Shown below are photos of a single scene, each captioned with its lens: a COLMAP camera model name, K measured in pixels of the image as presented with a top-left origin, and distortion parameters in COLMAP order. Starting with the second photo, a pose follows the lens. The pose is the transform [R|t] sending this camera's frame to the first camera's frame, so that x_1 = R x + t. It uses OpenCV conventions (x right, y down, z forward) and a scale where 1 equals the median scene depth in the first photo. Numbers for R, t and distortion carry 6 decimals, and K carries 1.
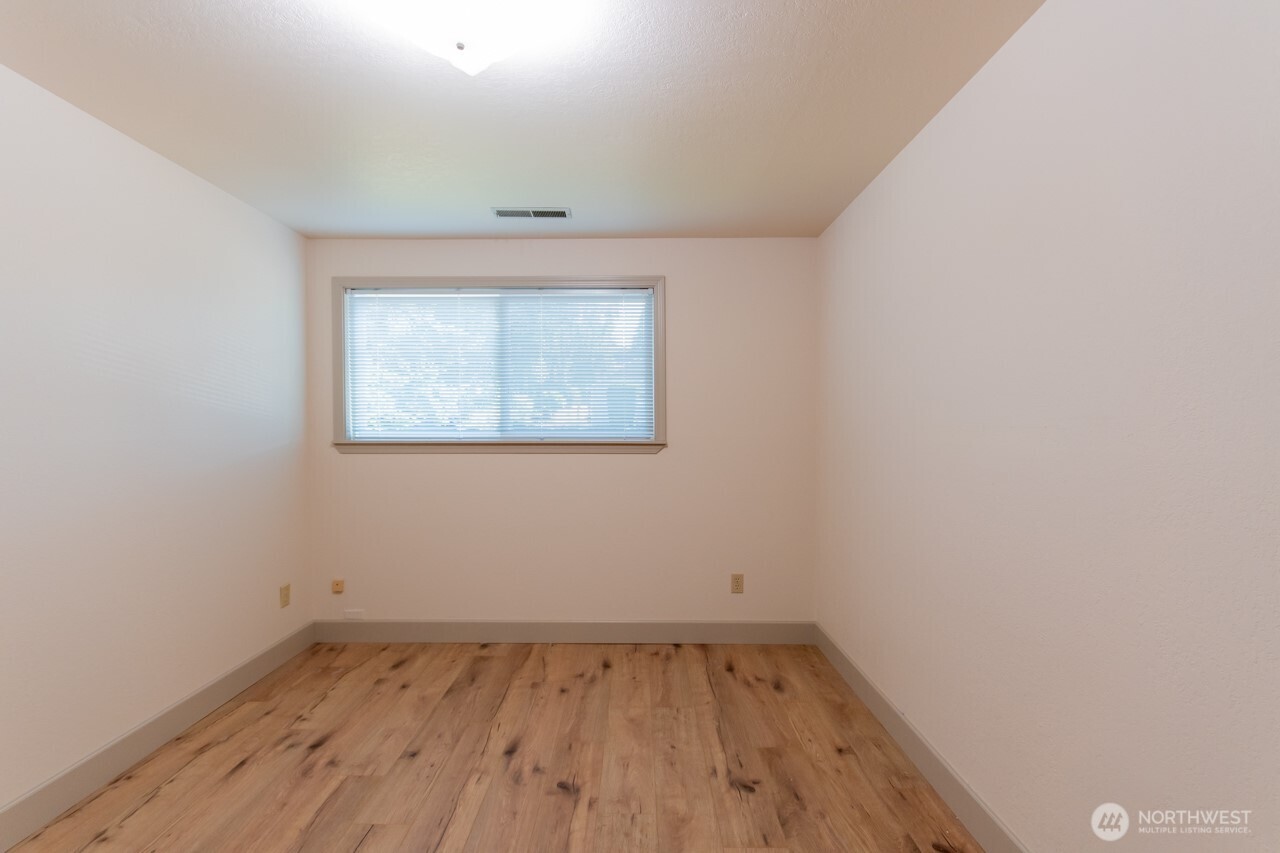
lens RADIAL K [[558.3, 0, 631.5], [0, 558.3, 432.2], [0, 0, 1]] dist [0.003436, 0.000962]
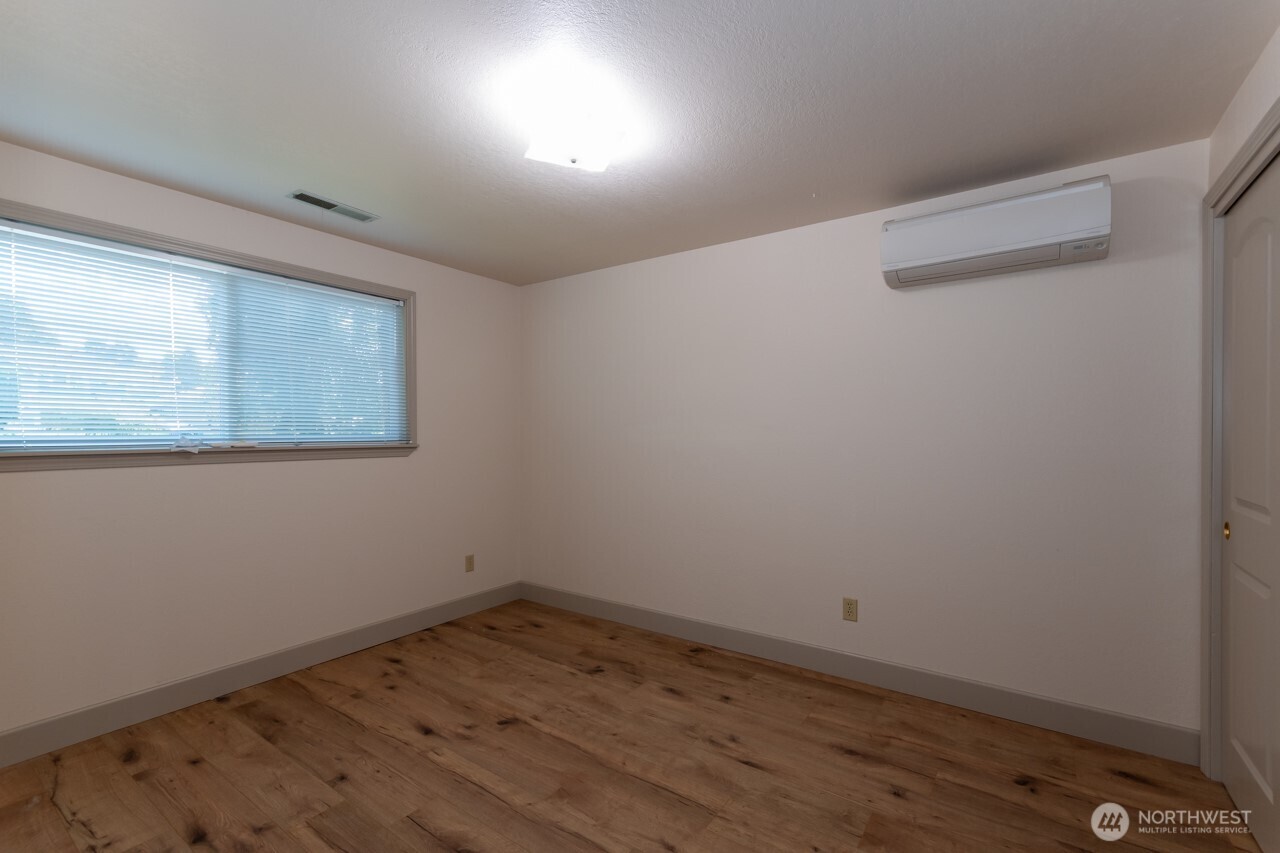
lens RADIAL K [[558.3, 0, 633.1], [0, 558.3, 427.8], [0, 0, 1]] dist [0.003436, 0.000962]
pose [[0.575618, 0.004471, 0.817707, -0.702975], [0.012246, 0.999826, -0.014088, 0.005709], [-0.817627, 0.018123, 0.575463, 0.037918]]
